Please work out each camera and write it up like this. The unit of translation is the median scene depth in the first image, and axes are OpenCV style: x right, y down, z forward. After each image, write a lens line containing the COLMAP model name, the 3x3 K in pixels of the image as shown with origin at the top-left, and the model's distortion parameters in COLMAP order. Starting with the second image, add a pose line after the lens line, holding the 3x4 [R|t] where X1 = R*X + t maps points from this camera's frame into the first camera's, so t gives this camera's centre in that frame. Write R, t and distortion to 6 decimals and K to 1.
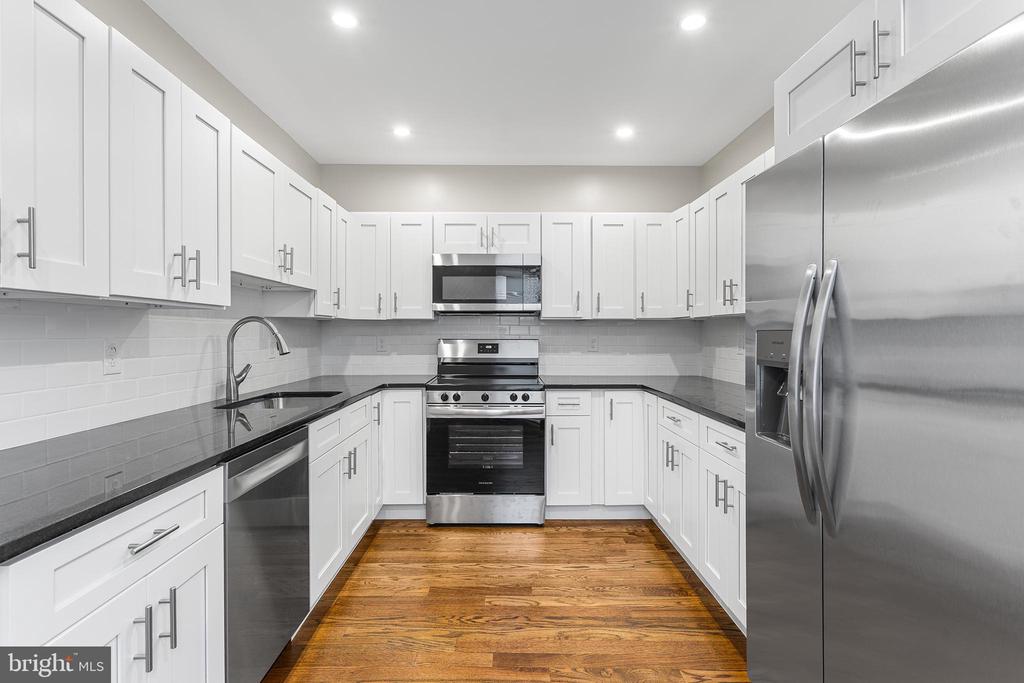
lens RADIAL K [[494.7, 0, 514.1], [0, 494.7, 341.0], [0, 0, 1]] dist [0.014653, 0.002254]
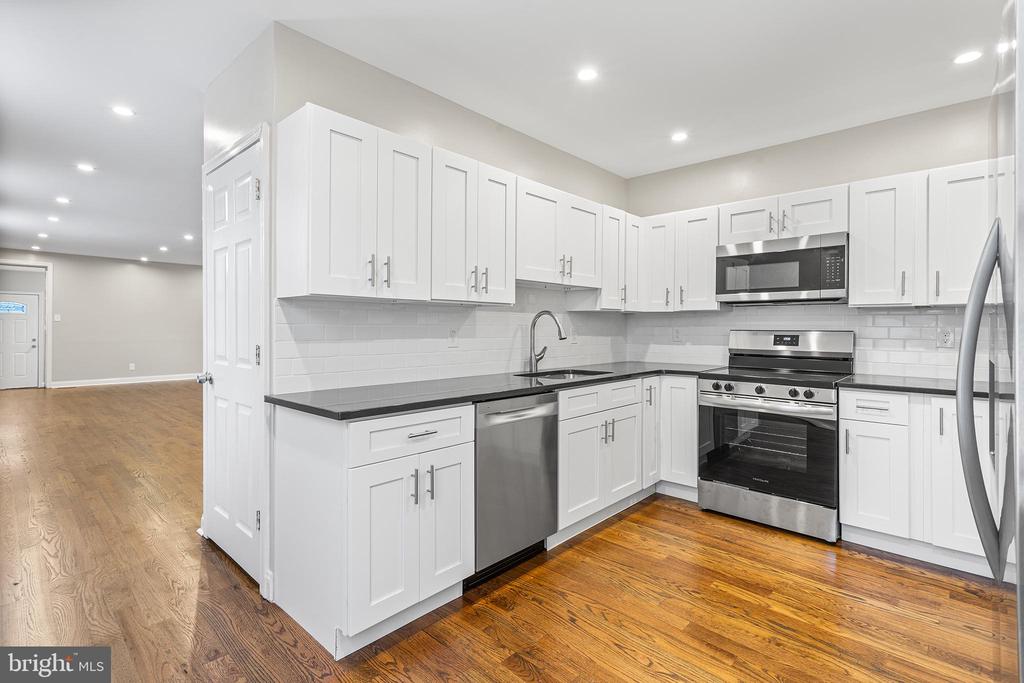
lens RADIAL K [[494.7, 0, 516.3], [0, 494.7, 332.1], [0, 0, 1]] dist [0.014653, 0.002254]
pose [[0.725759, 0.008368, -0.687898, 0.258577], [-0.013343, 0.999909, -0.001915, 0.009537], [0.687819, 0.010568, 0.725805, -0.021844]]
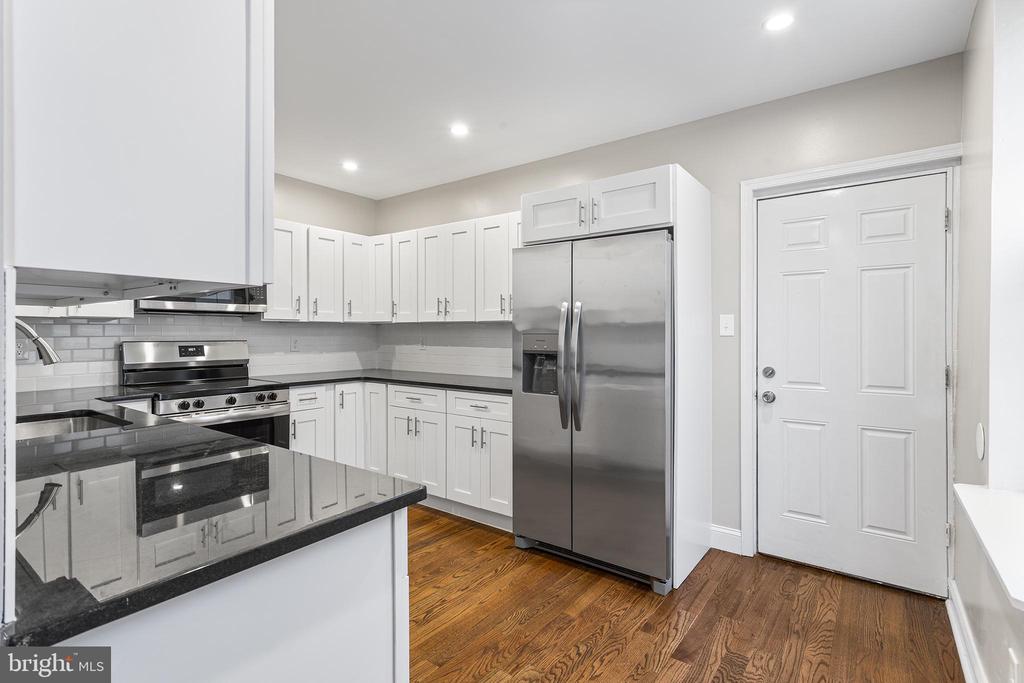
lens RADIAL K [[494.7, 0, 516.2], [0, 494.7, 333.5], [0, 0, 1]] dist [0.014653, 0.002254]
pose [[0.604606, 0.000471, 0.796524, -0.494978], [0.013766, 0.999844, -0.011040, 0.000874], [-0.796406, 0.017639, 0.604505, -0.032341]]
